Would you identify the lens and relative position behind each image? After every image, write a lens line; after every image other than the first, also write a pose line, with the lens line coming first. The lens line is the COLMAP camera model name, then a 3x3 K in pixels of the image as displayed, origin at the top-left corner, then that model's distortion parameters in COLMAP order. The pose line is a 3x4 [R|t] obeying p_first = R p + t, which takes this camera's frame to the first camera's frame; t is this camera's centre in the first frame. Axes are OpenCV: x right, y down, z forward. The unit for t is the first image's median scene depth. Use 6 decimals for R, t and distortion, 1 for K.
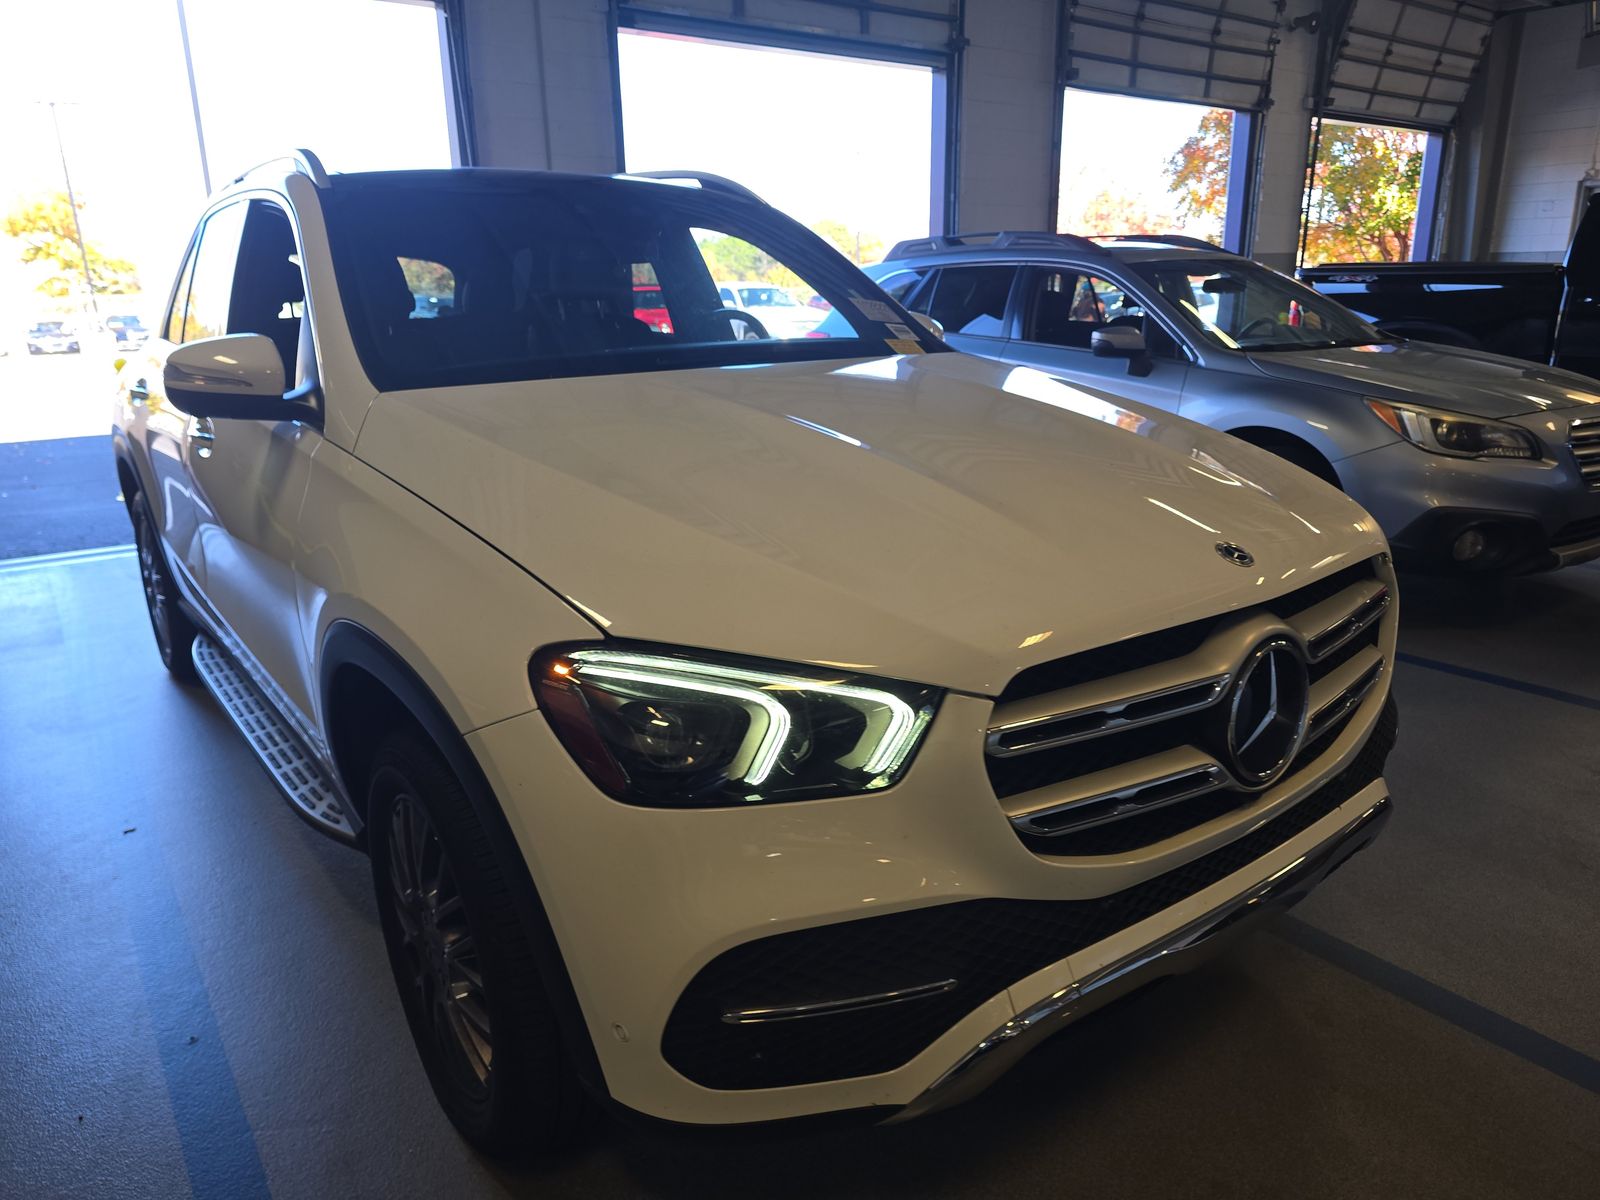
lens RADIAL K [[1074.3, 0, 800.0], [0, 1074.3, 600.0], [0, 0, 1]] dist [0.044466, -0.036595]
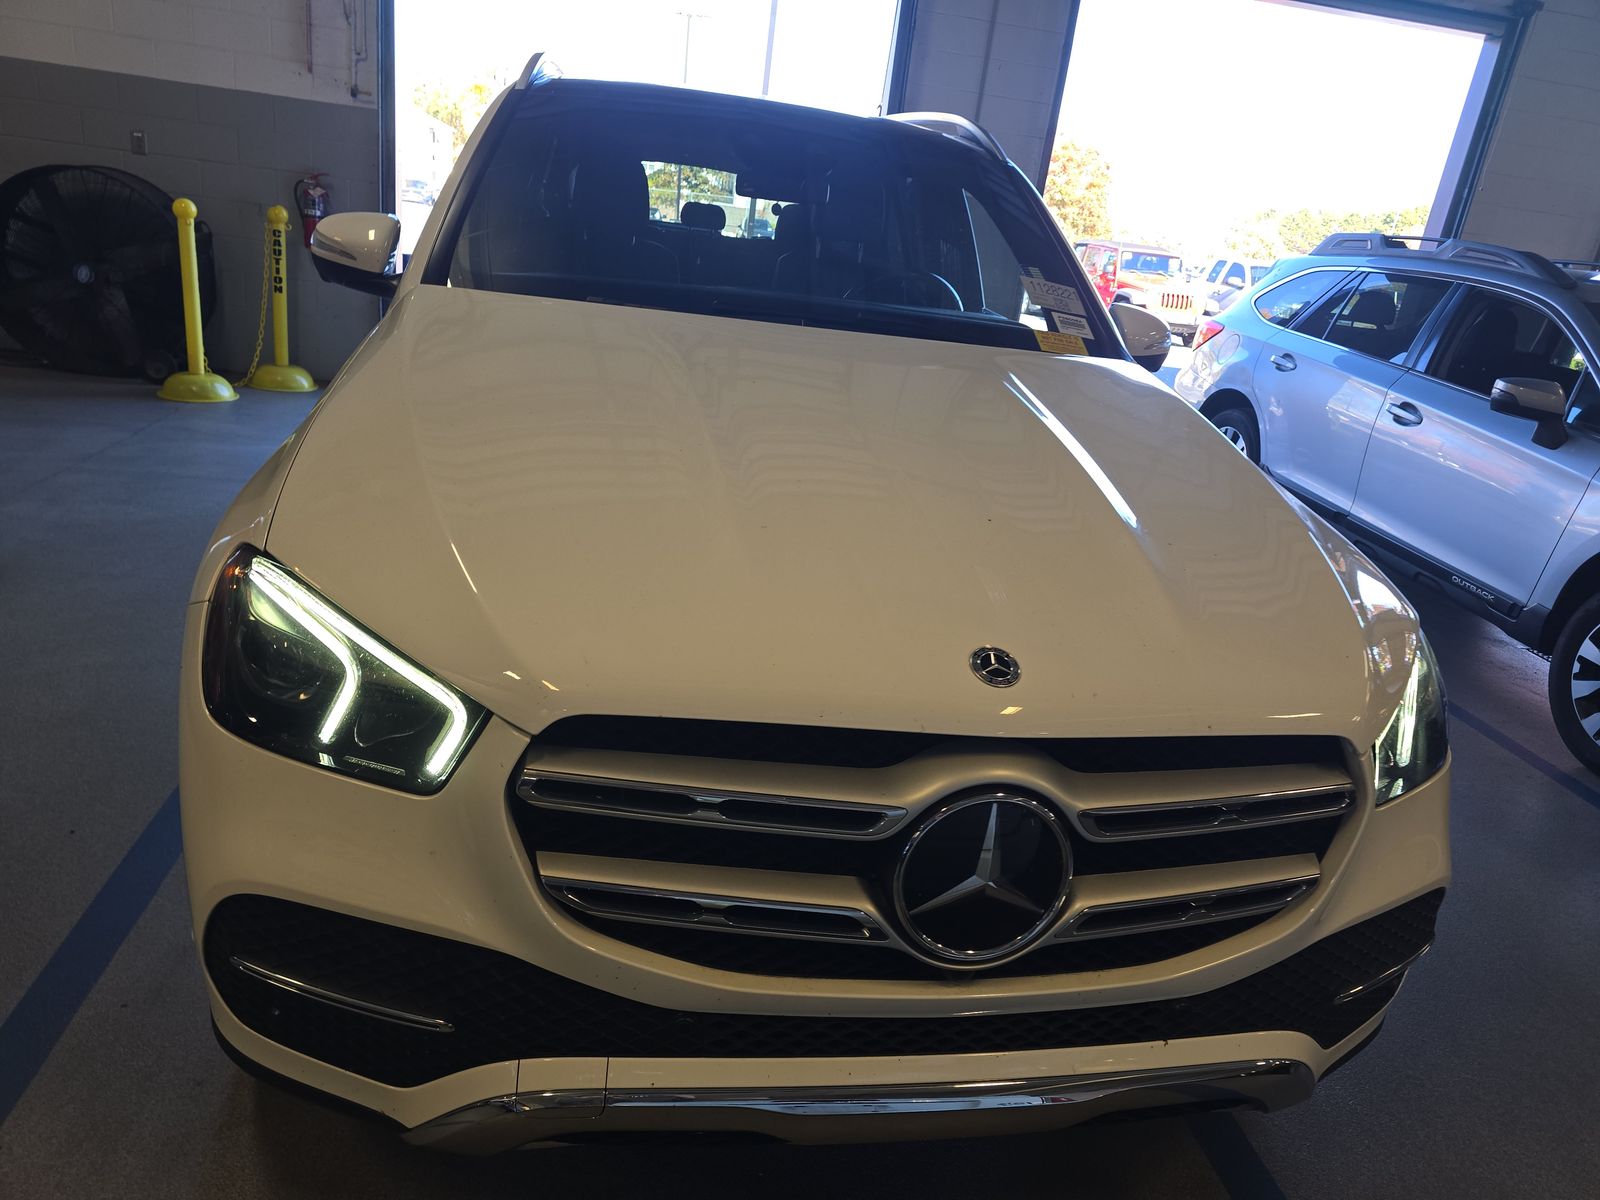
lens RADIAL K [[1074.3, 0, 800.0], [0, 1074.3, 600.0], [0, 0, 1]] dist [0.044466, -0.036595]
pose [[0.884246, 0.274328, -0.377959, 0.552695], [-0.258382, 0.961518, 0.093391, -0.121457], [0.389034, 0.015077, 0.921100, 0.250778]]
